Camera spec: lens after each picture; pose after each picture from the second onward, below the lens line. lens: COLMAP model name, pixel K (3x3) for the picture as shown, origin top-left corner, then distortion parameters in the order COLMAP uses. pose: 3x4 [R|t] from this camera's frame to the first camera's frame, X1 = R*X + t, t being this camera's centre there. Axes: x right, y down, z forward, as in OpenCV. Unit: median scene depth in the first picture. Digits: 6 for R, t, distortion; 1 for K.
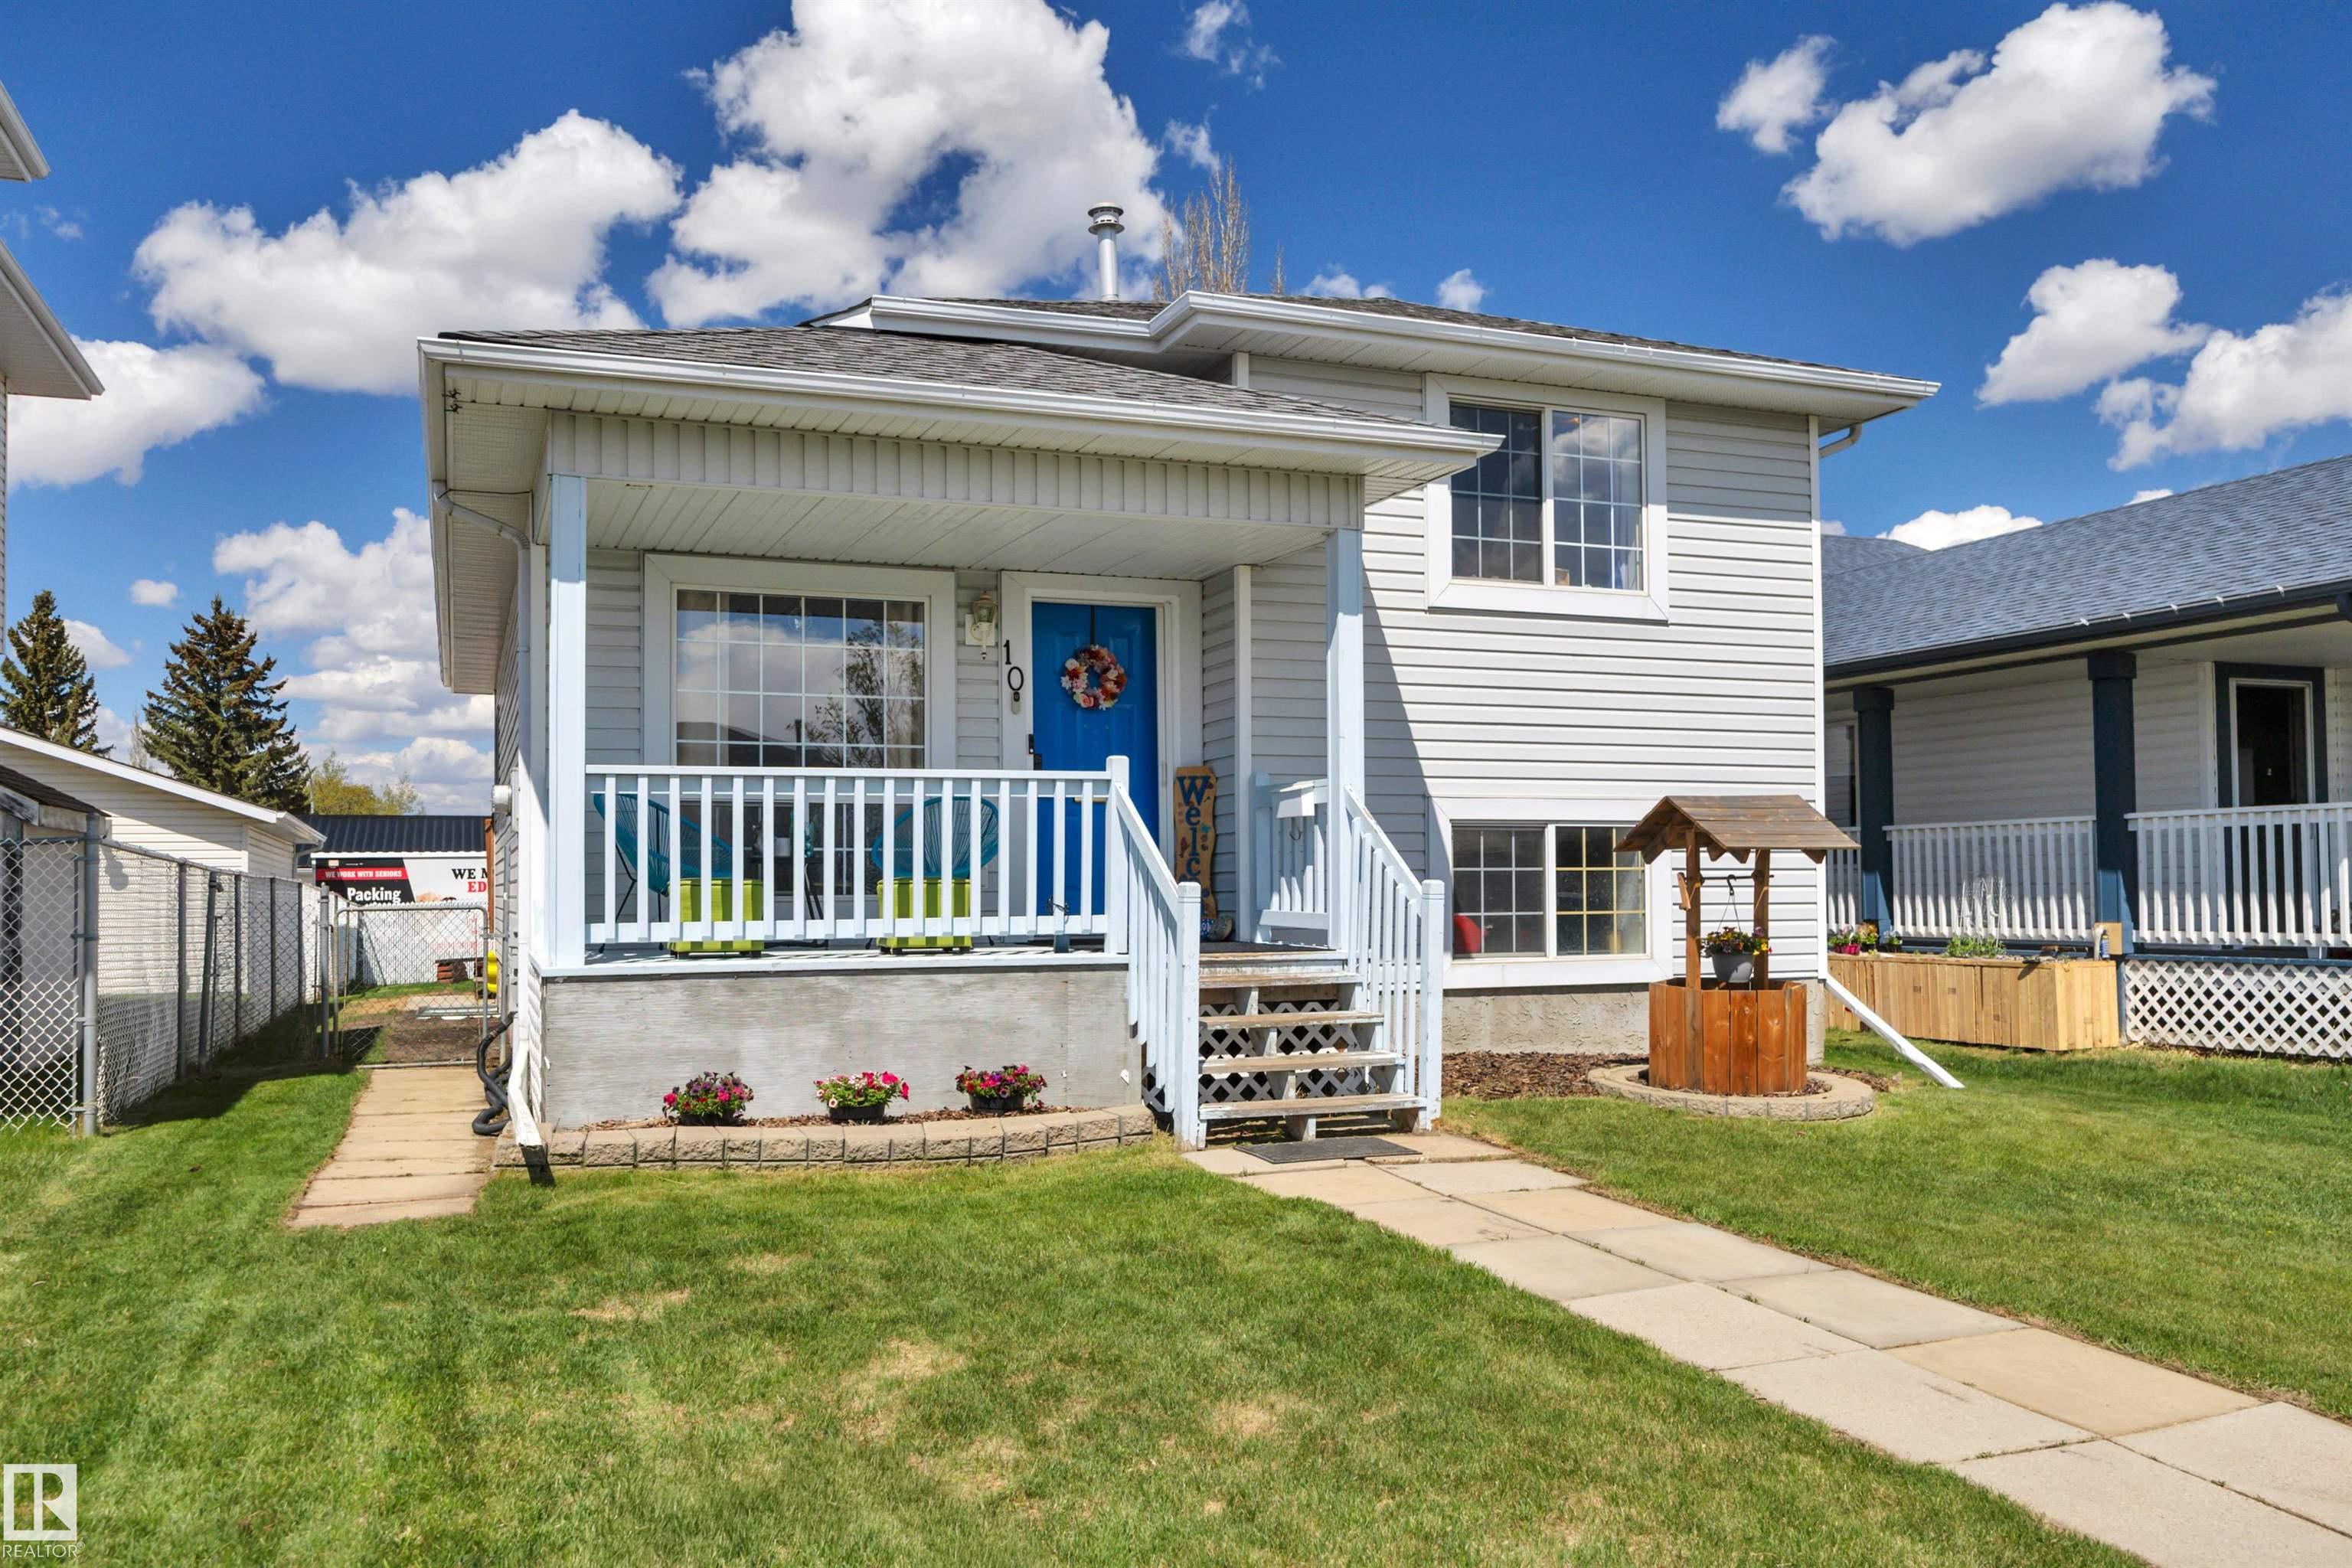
lens RADIAL K [[1787.9, 0, 1122.2], [0, 1787.9, 841.9], [0, 0, 1]] dist [0.002856, -0.008673]
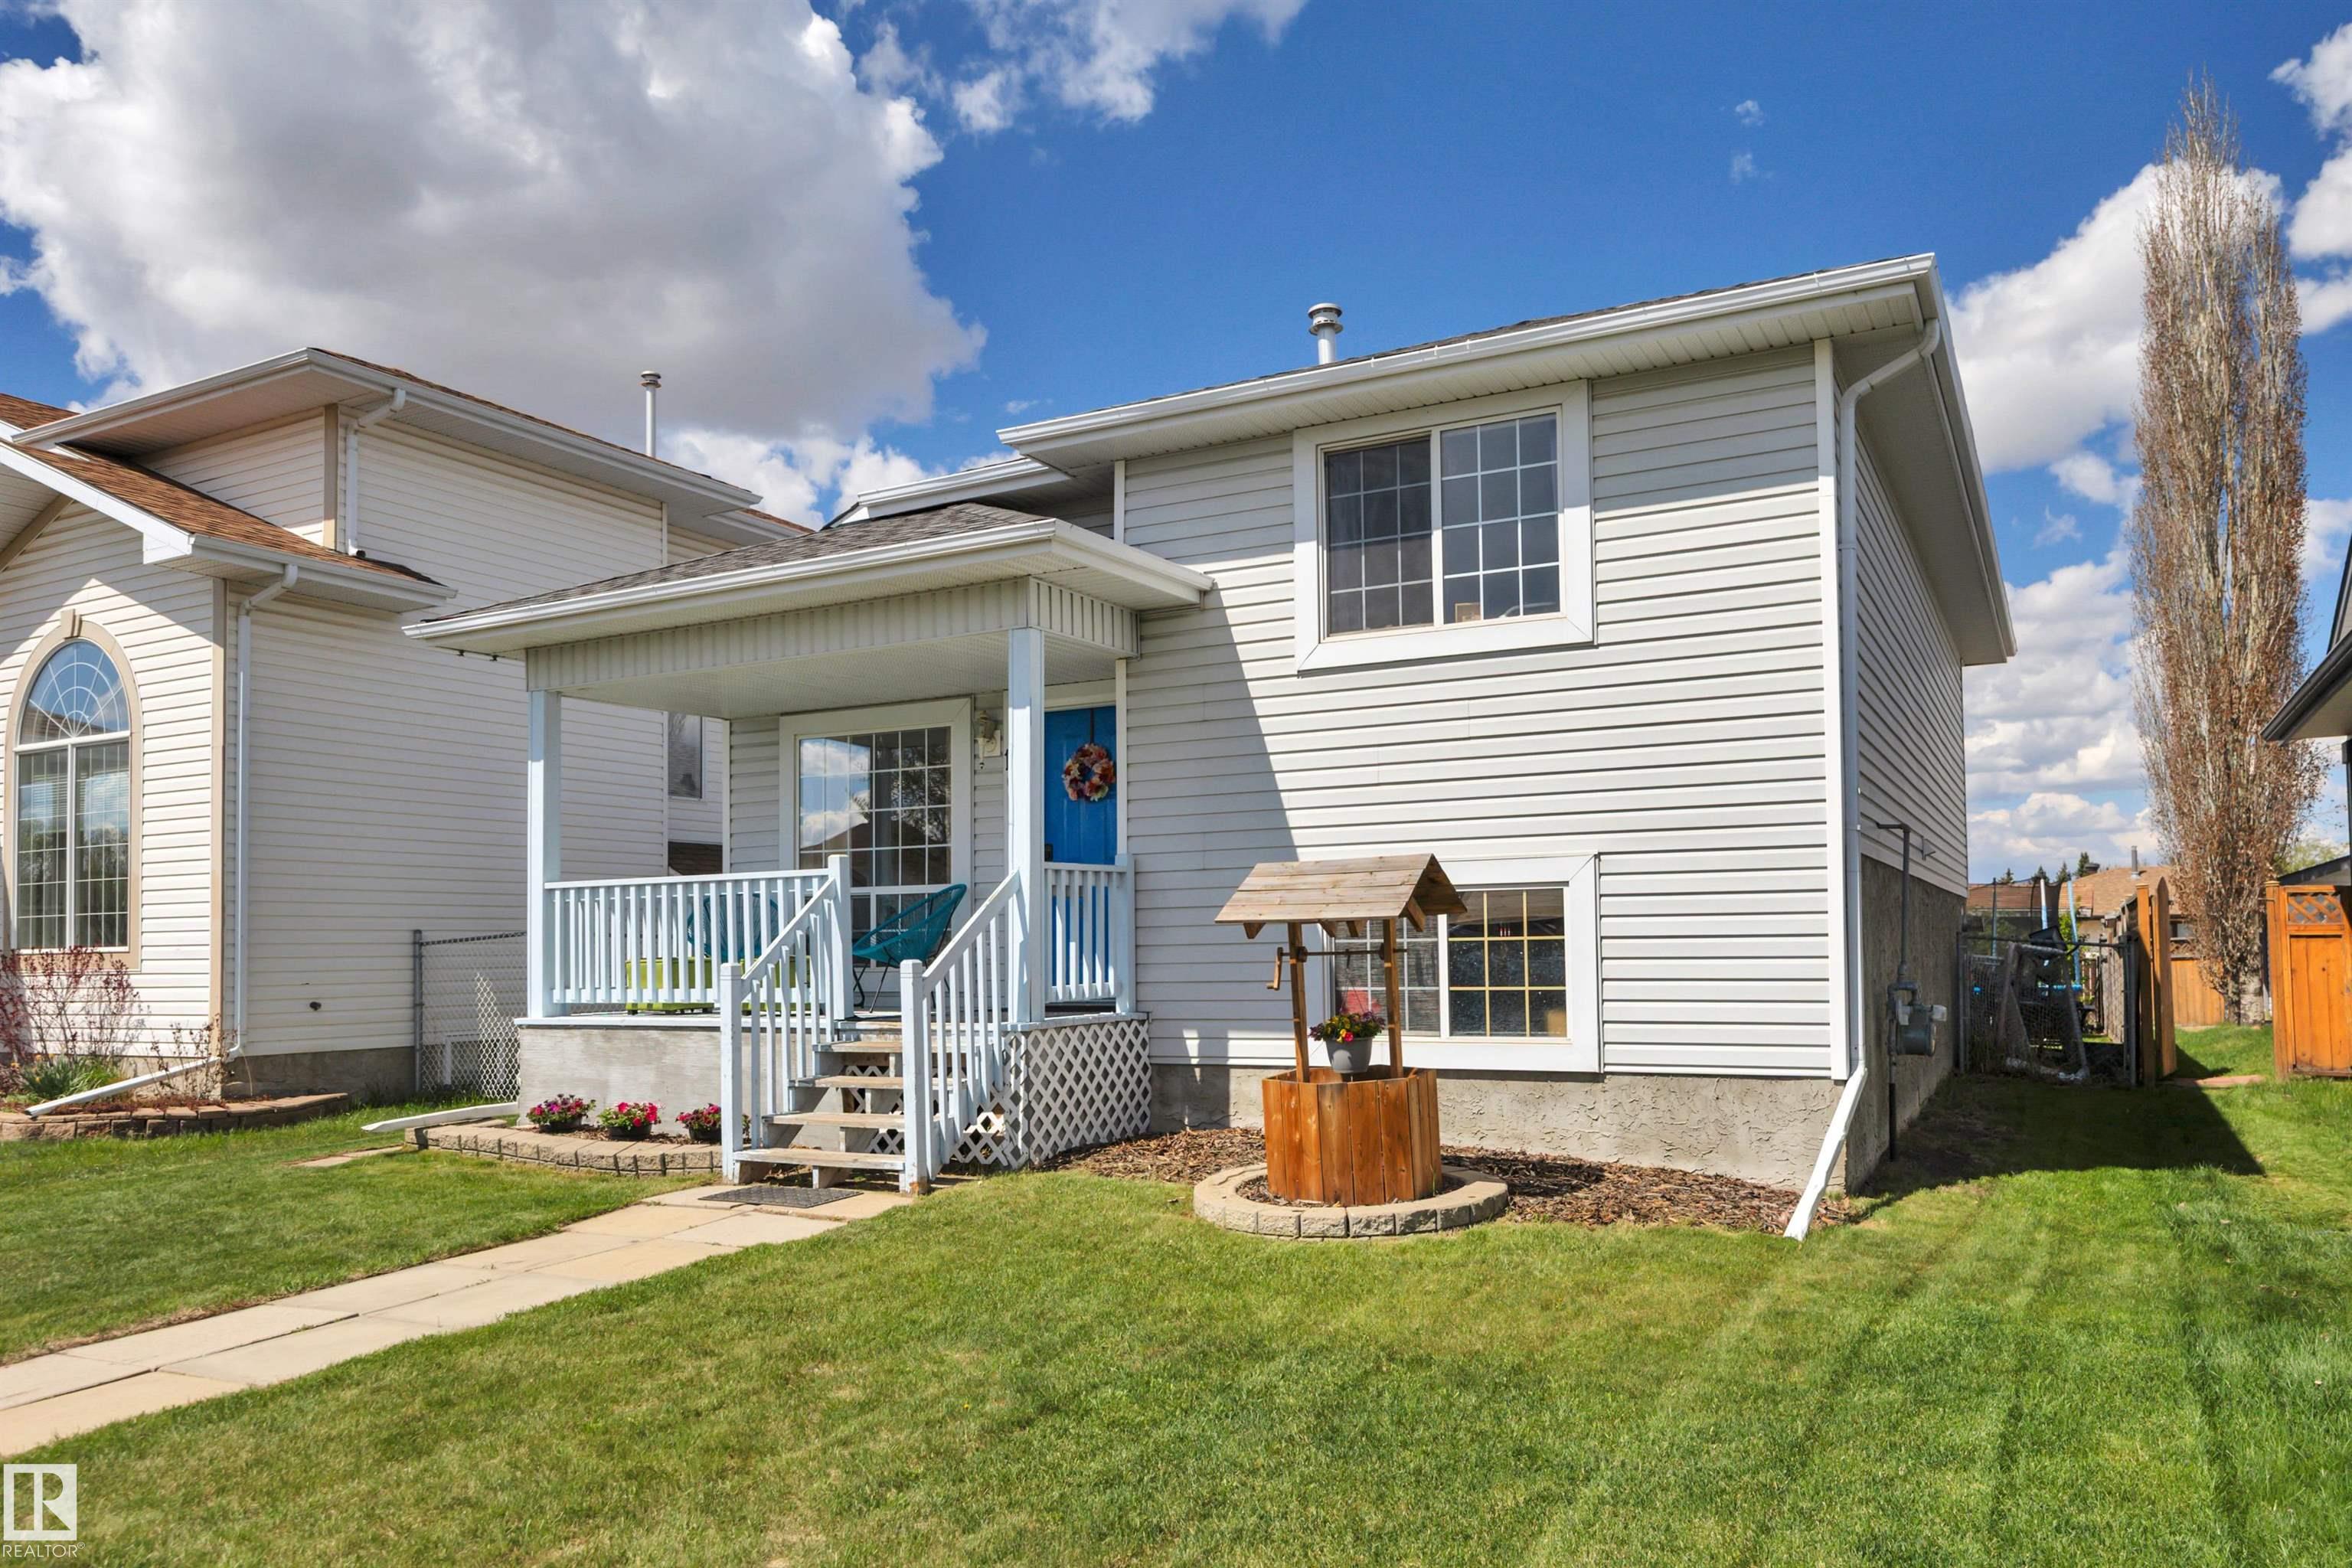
lens RADIAL K [[1630.3, 0, 1230.6], [0, 1630.3, 906.9], [0, 0, 1]] dist [-0.002854, -0.006255]
pose [[0.669376, -0.021476, -0.742613, 0.808399], [0.027204, 0.999620, -0.004387, -0.000859], [0.742425, -0.017266, 0.669706, 0.382979]]
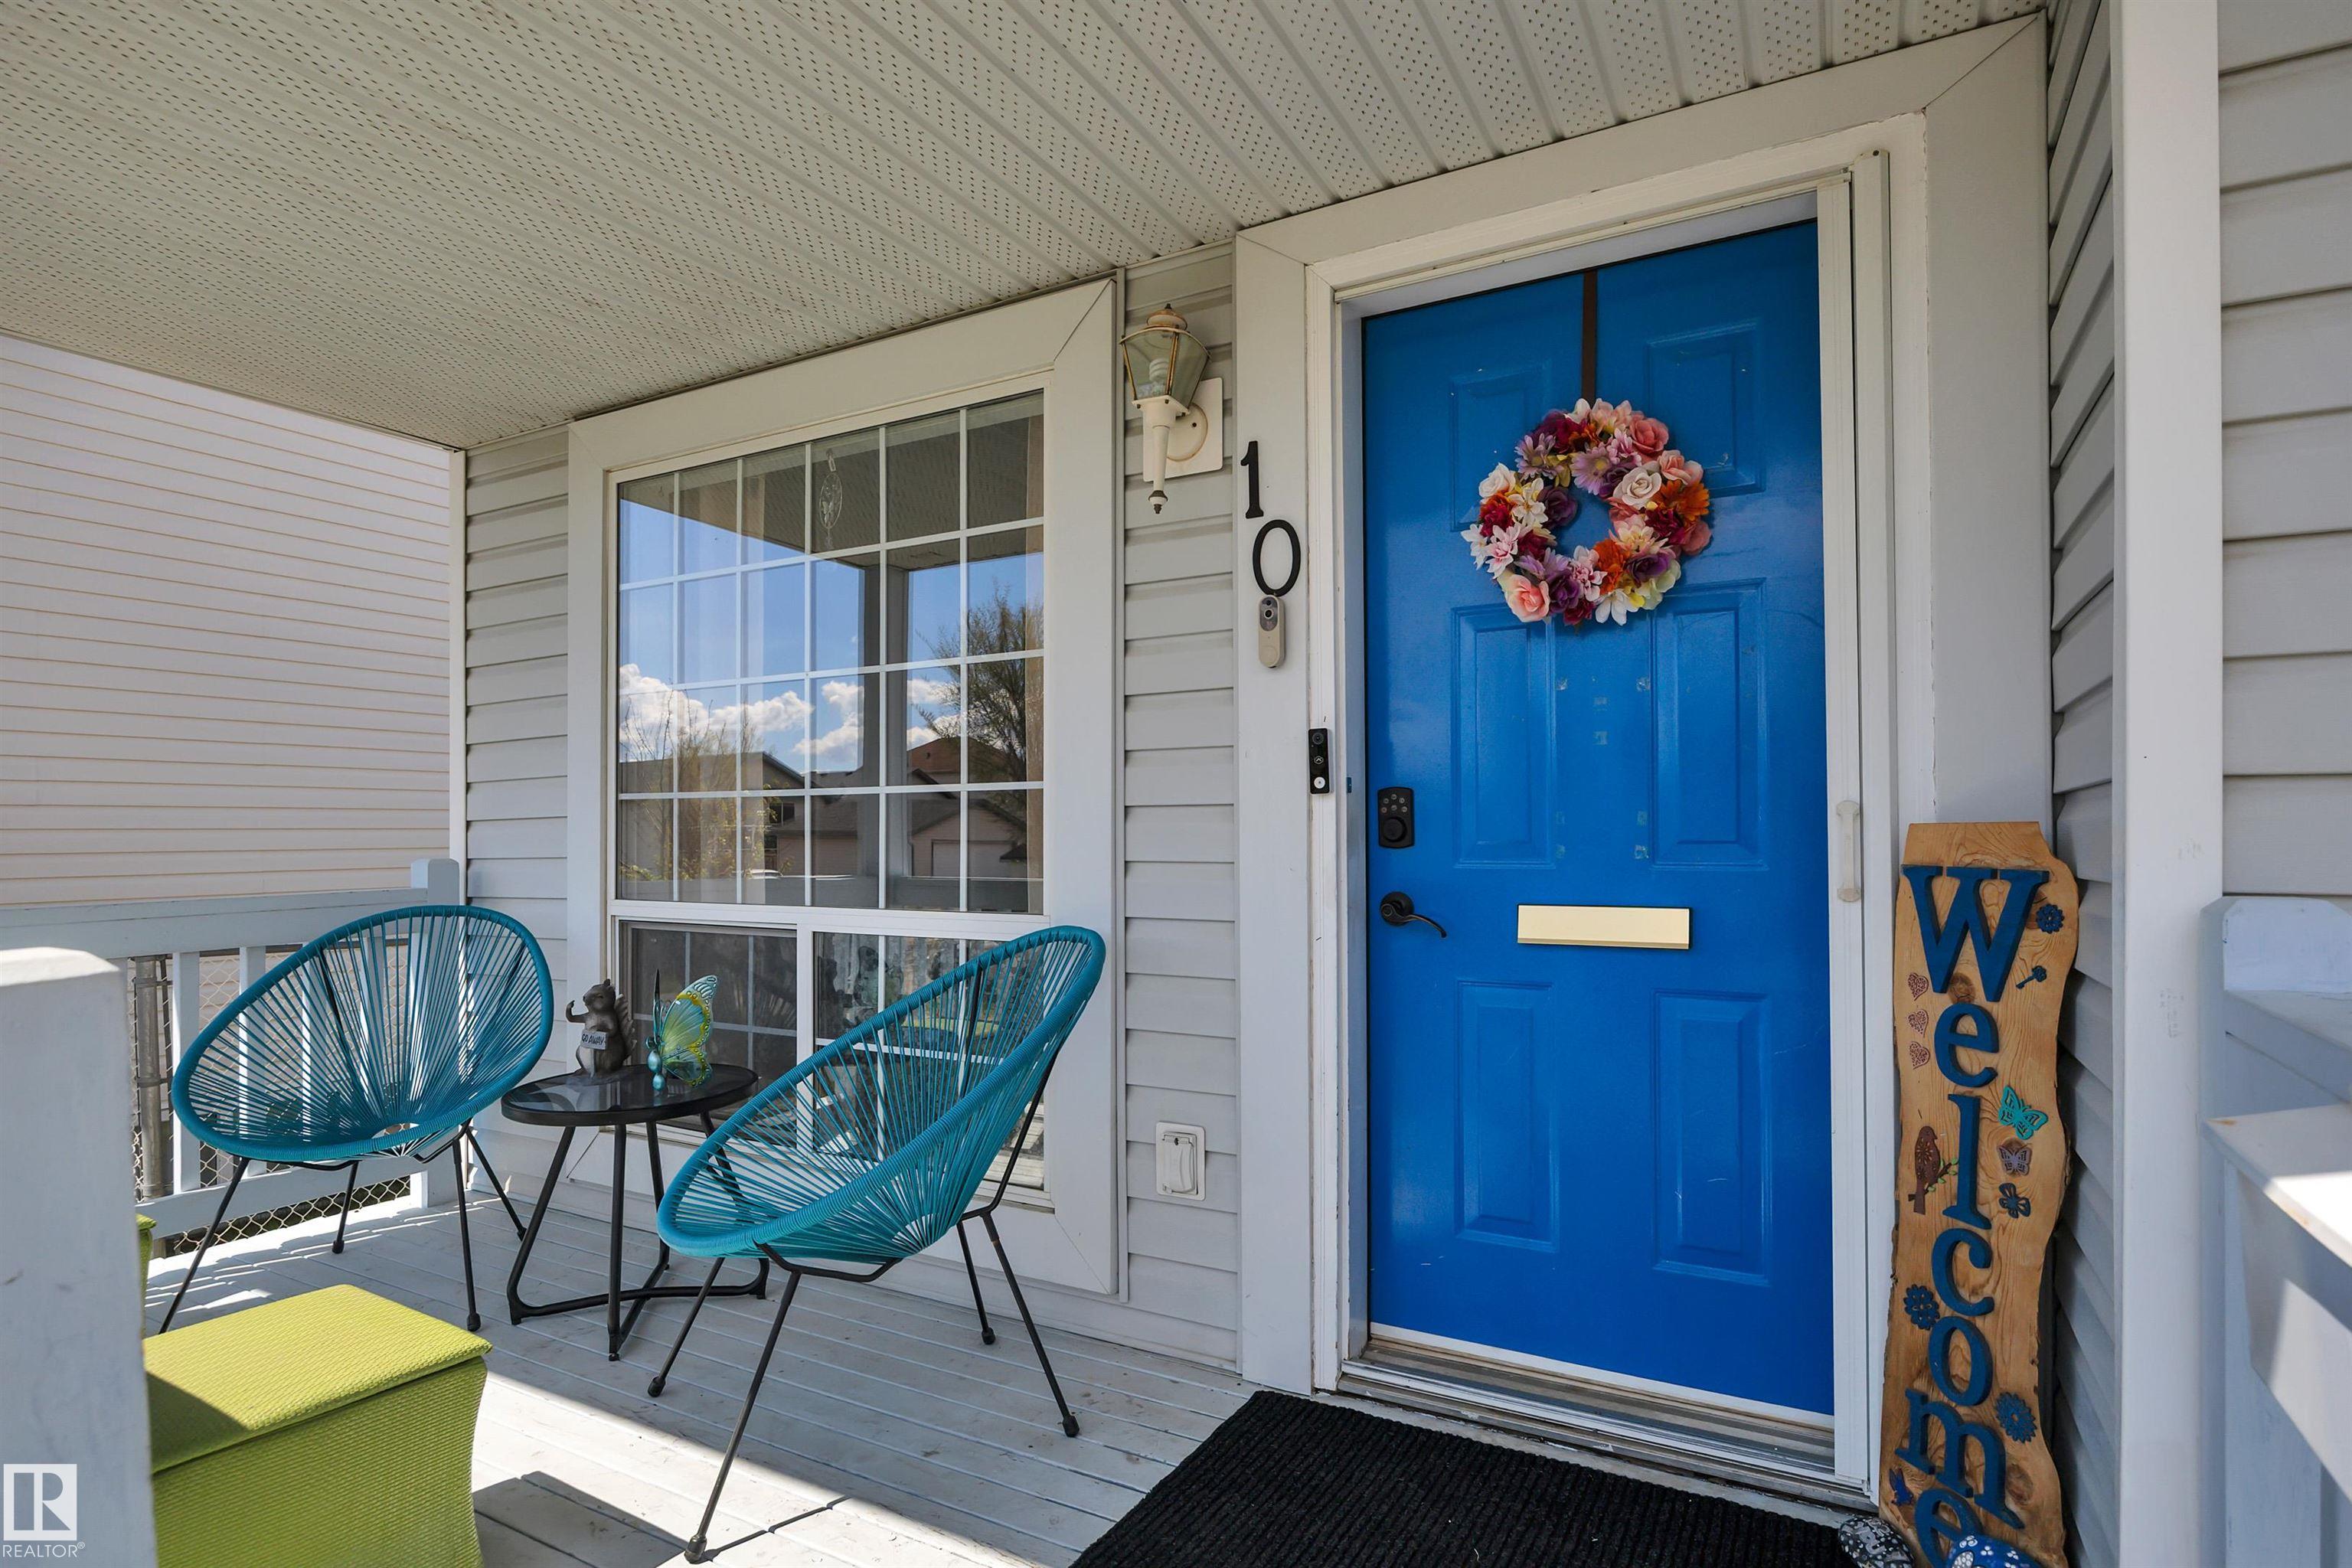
lens RADIAL K [[1202.0, 0, 1176.5], [0, 1202.0, 822.4], [0, 0, 1]] dist [-0.011079, 0.000197]
pose [[0.645852, 0.000407, -0.763462, 0.090943], [0.020790, 0.999620, 0.018121, -0.047454], [0.763179, -0.027576, 0.645598, 0.830062]]
